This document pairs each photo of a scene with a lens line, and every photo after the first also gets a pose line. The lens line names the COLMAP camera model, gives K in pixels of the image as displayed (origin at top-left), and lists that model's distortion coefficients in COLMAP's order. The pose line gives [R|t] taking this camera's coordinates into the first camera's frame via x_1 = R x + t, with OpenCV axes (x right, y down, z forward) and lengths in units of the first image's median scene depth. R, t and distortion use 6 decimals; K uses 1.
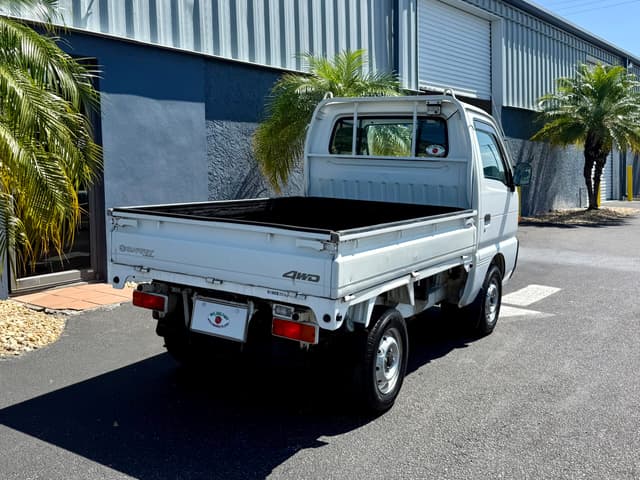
lens RADIAL K [[661.7, 0, 297.2], [0, 661.7, 207.2], [0, 0, 1]] dist [0.124134, -0.222031]
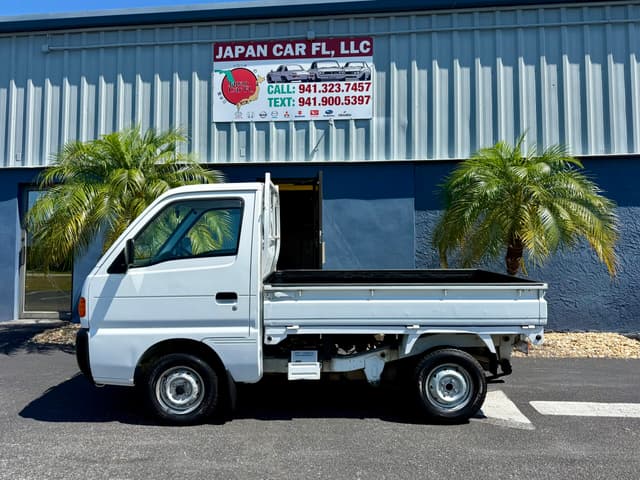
lens RADIAL K [[495.5, 0, 320.0], [0, 495.5, 240.0], [0, 0, 1]] dist [0.070111, -0.113717]
pose [[0.548223, -0.019176, -0.836112, 0.845515], [-0.051048, 0.997106, -0.056340, -0.019502], [0.834773, 0.073569, 0.545658, 0.502859]]
